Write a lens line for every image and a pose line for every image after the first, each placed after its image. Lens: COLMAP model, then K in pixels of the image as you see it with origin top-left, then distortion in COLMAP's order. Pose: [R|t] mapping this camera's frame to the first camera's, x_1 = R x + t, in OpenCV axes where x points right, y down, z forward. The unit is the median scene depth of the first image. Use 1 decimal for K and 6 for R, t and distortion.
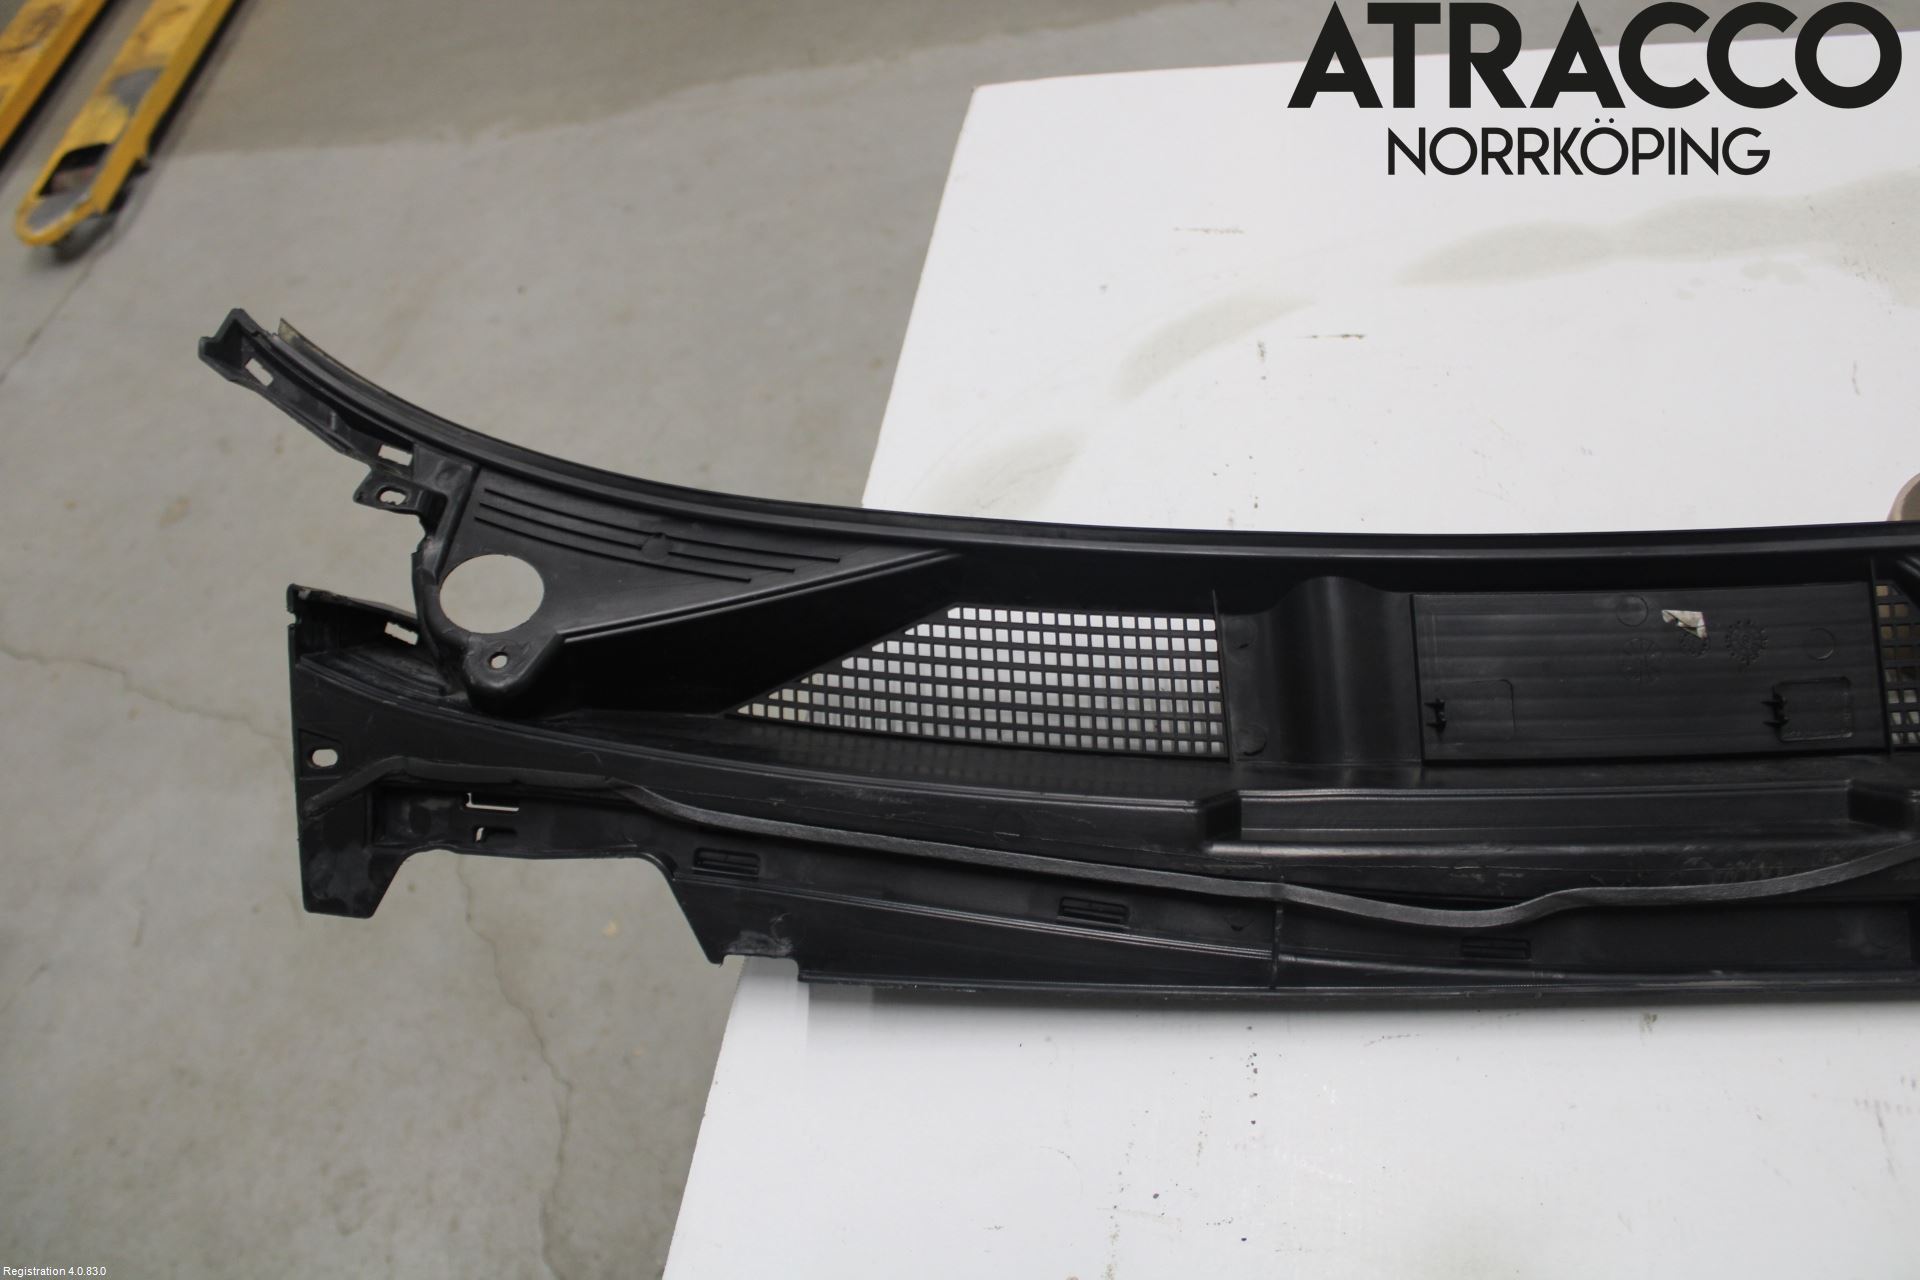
lens RADIAL K [[1579.9, 0, 944.9], [0, 1579.9, 624.6], [0, 0, 1]] dist [-0.177996, 0.160706]
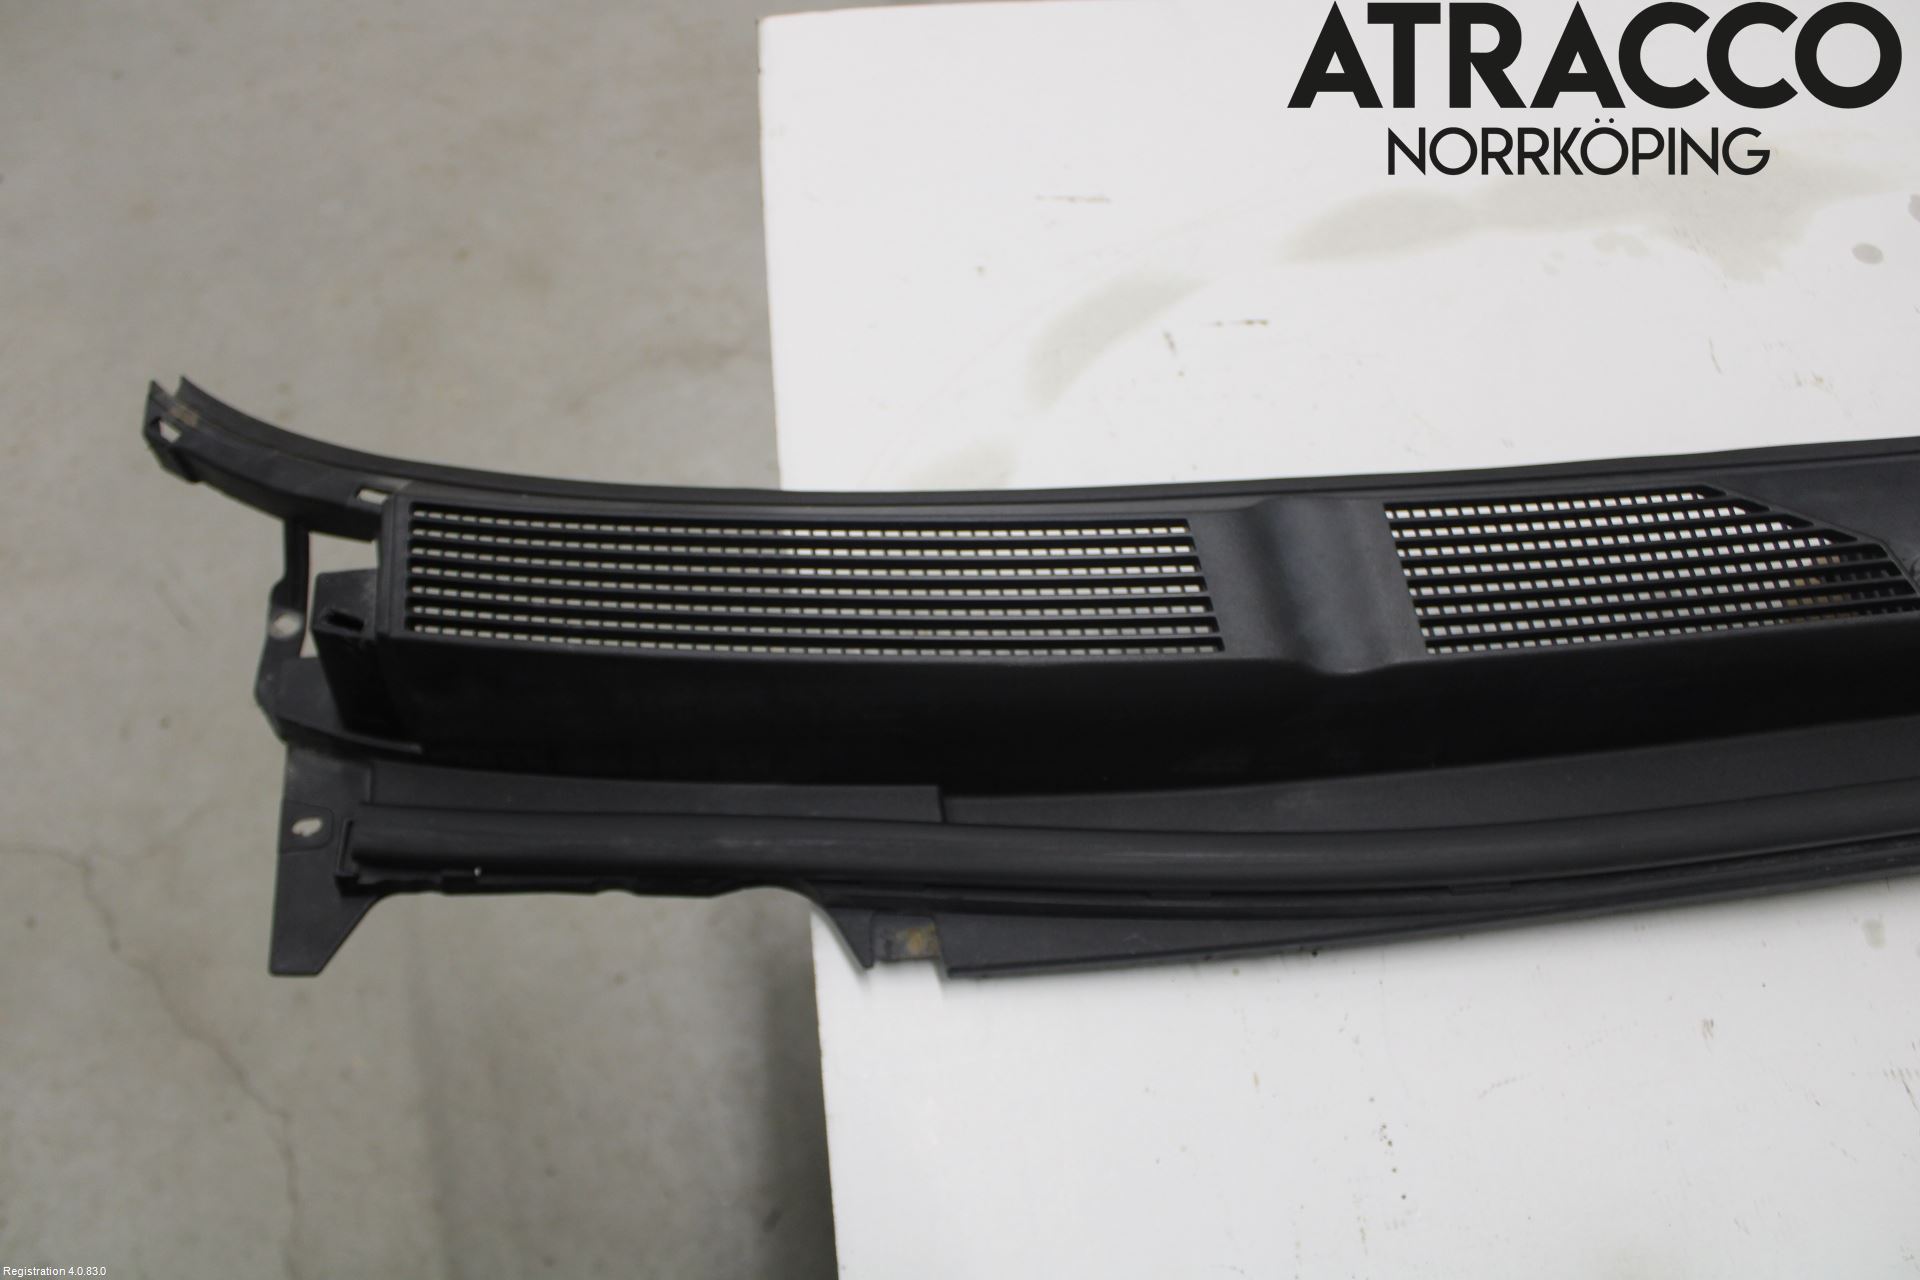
lens RADIAL K [[1535.3, 0, 960.0], [0, 1535.3, 640.0], [0, 0, 1]] dist [-0.171047, 0.144881]
pose [[0.935284, -0.120093, 0.332899, -0.252038], [0.074391, 0.986361, 0.146827, -0.147418], [-0.345991, -0.112561, 0.931461, 0.173455]]
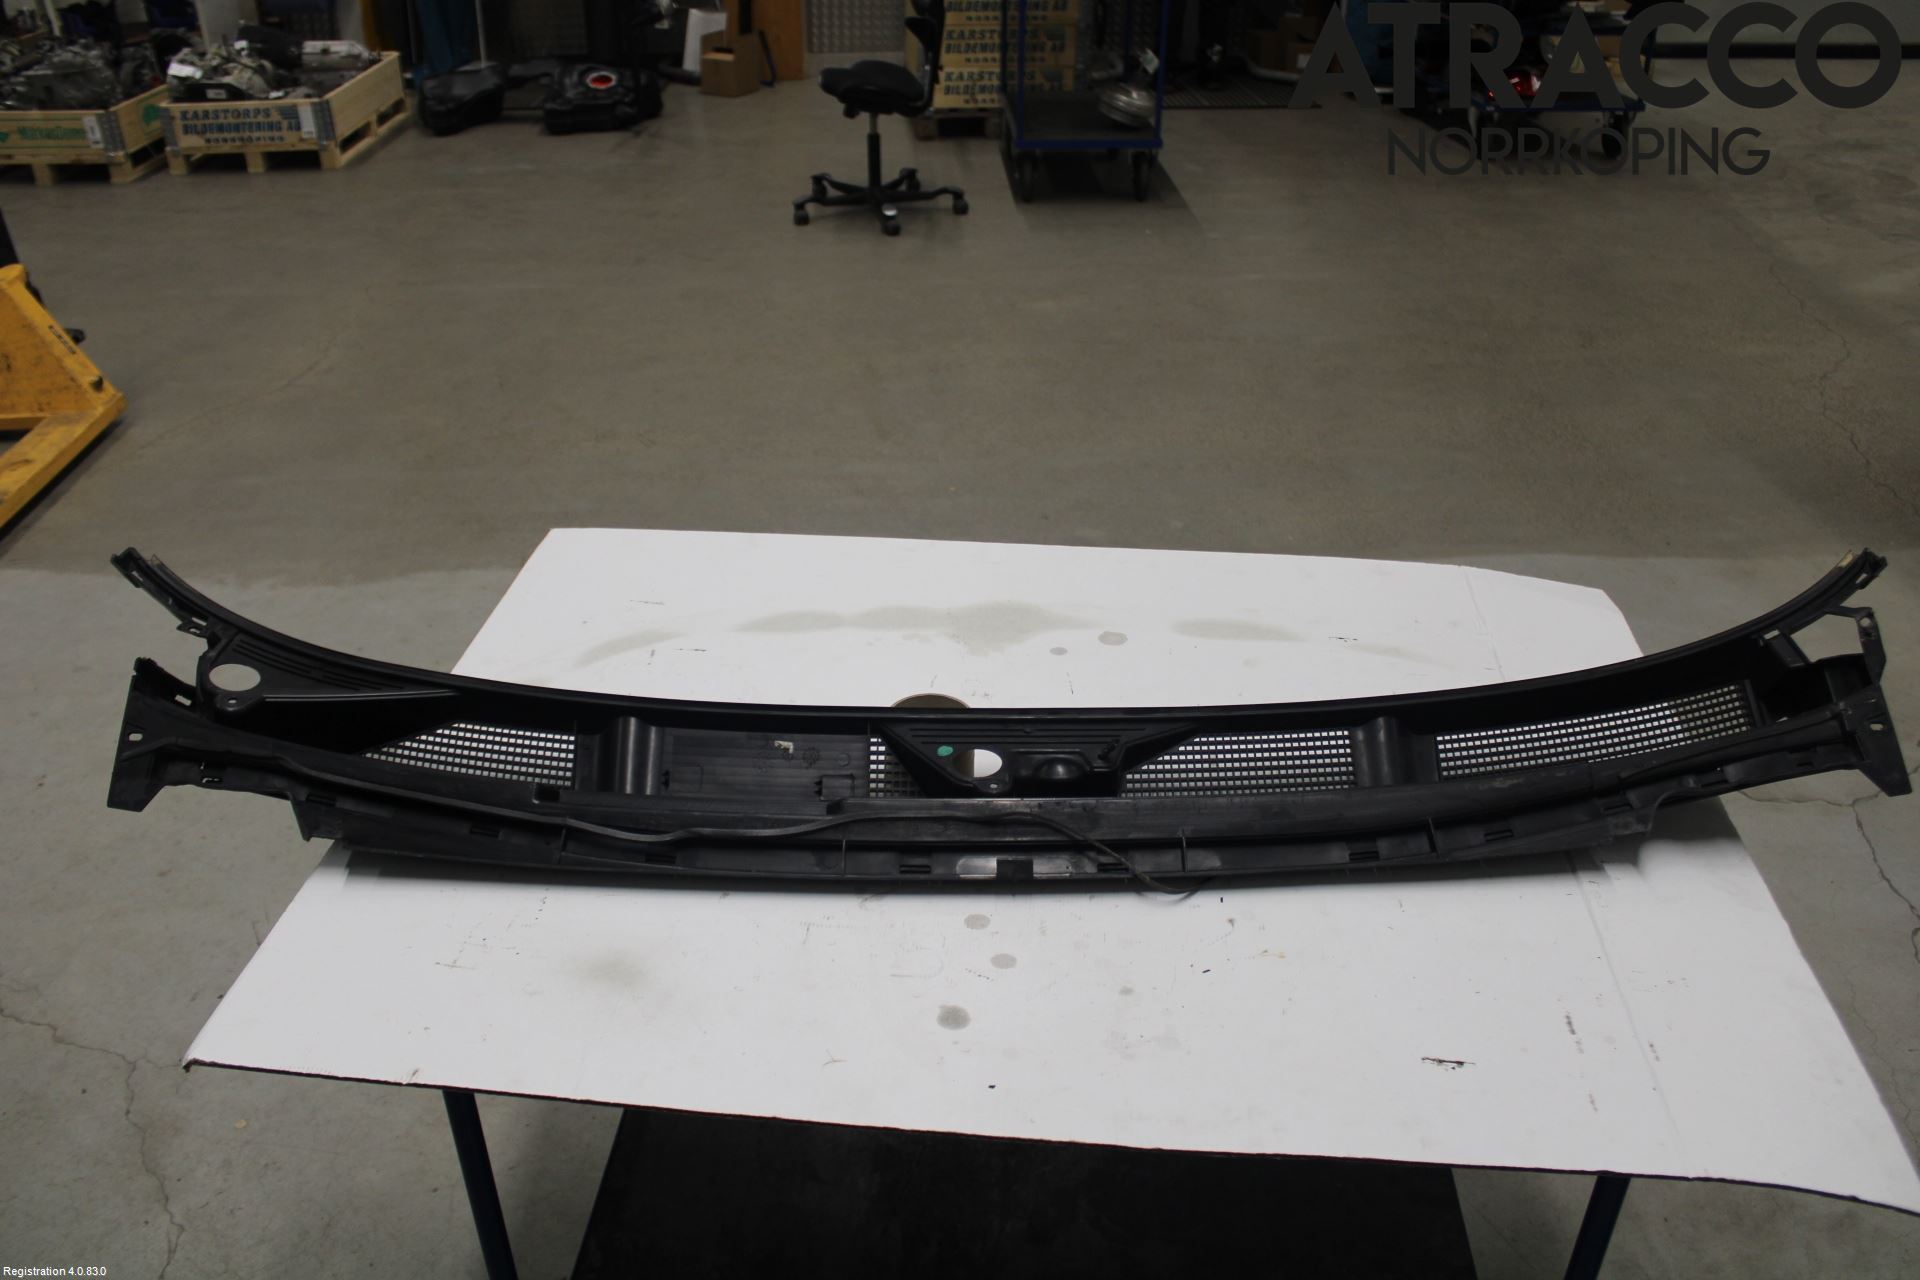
lens RADIAL K [[1579.9, 0, 944.9], [0, 1579.9, 624.6], [0, 0, 1]] dist [-0.177996, 0.160706]
pose [[0.982267, 0.121448, 0.142837, 0.286410], [-0.061333, 0.928070, -0.367322, 0.503897], [-0.177173, 0.352047, 0.919061, -0.903015]]
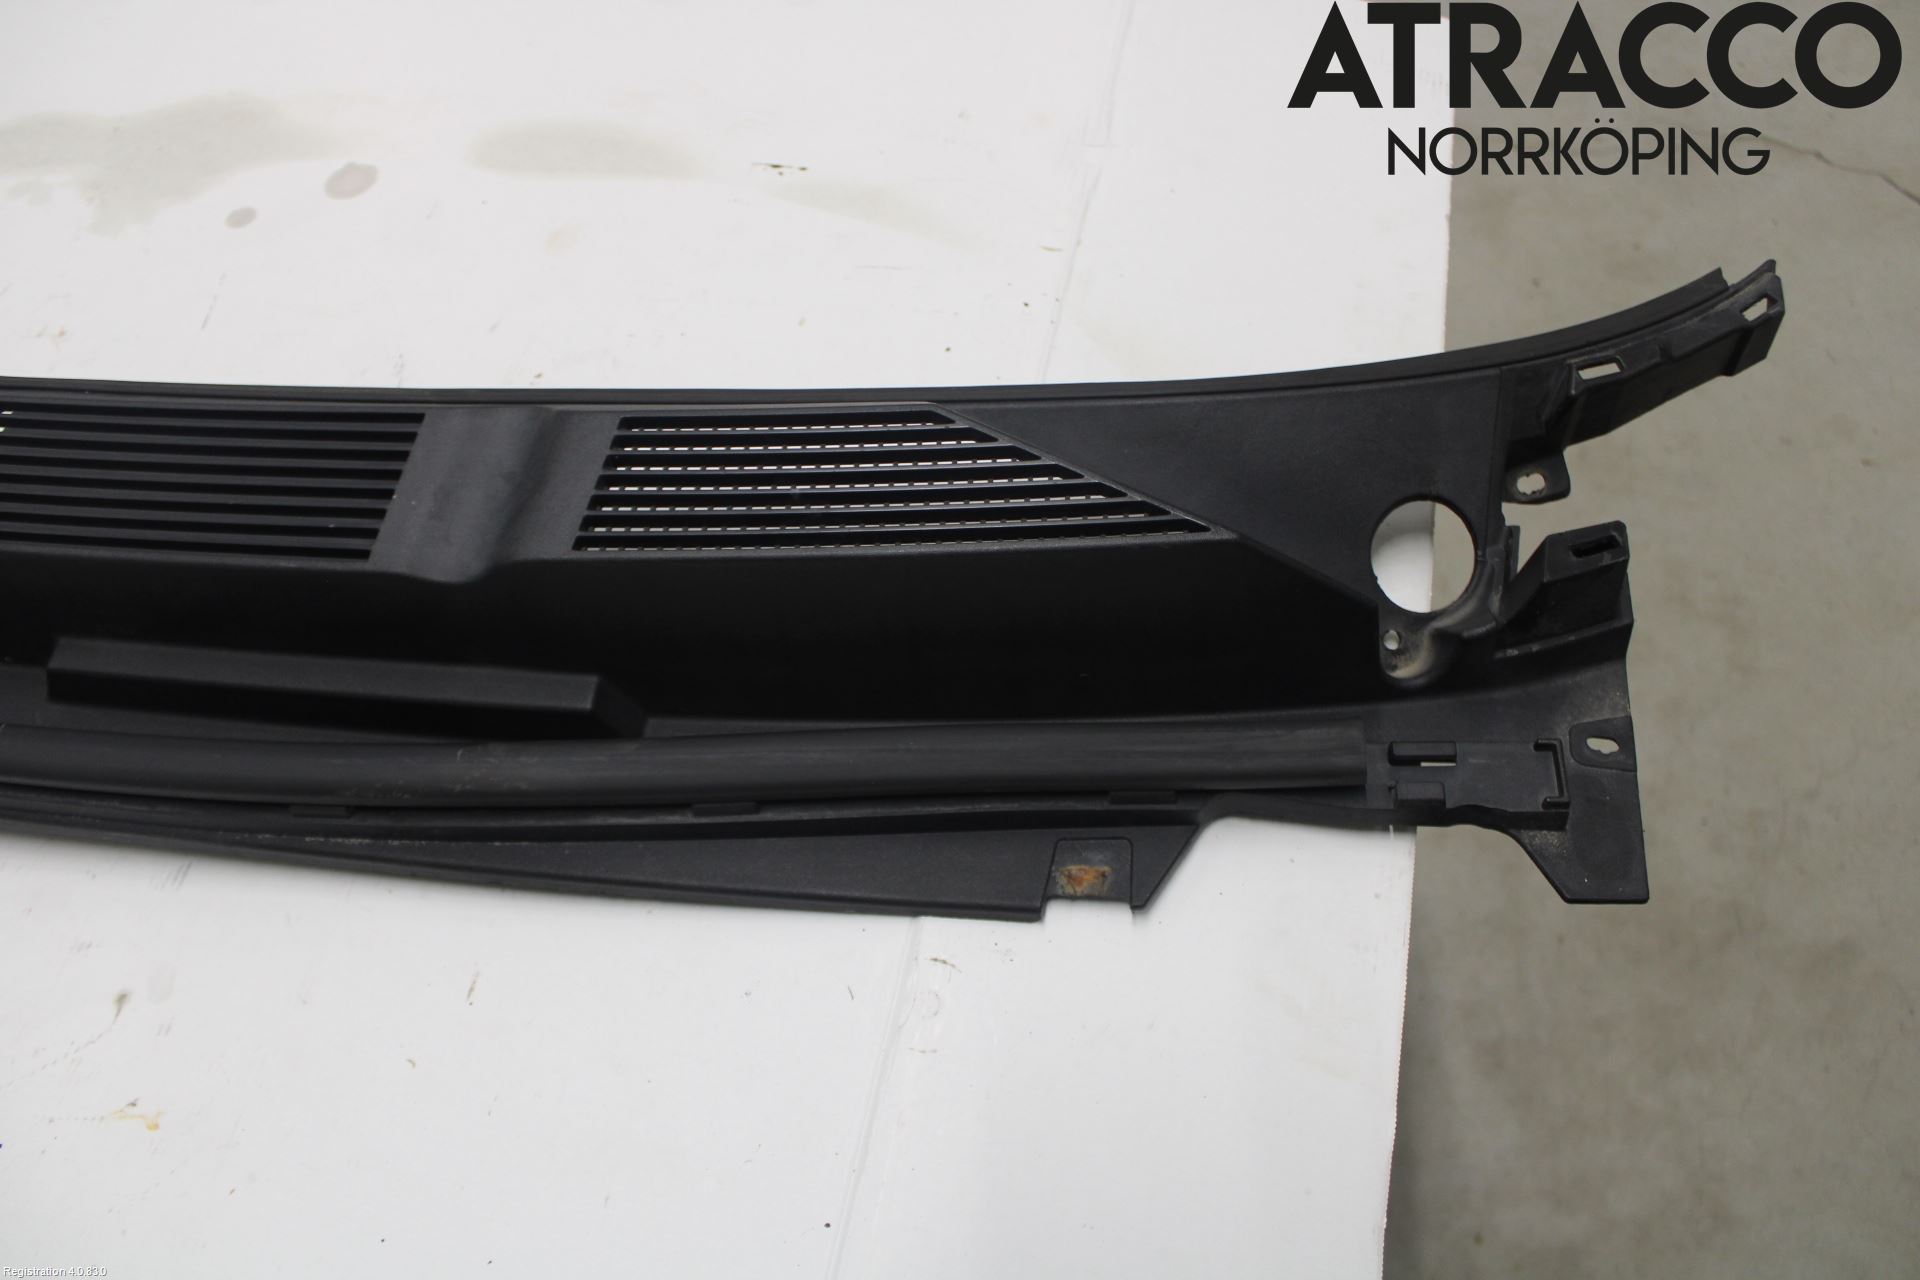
lens RADIAL K [[1535.3, 0, 960.0], [0, 1535.3, 640.0], [0, 0, 1]] dist [-0.171047, 0.144881]
pose [[0.997002, 0.072971, 0.025720, 1.196500], [-0.075733, 0.988434, 0.131384, -0.104857], [-0.015836, -0.132938, 0.990998, -0.074842]]
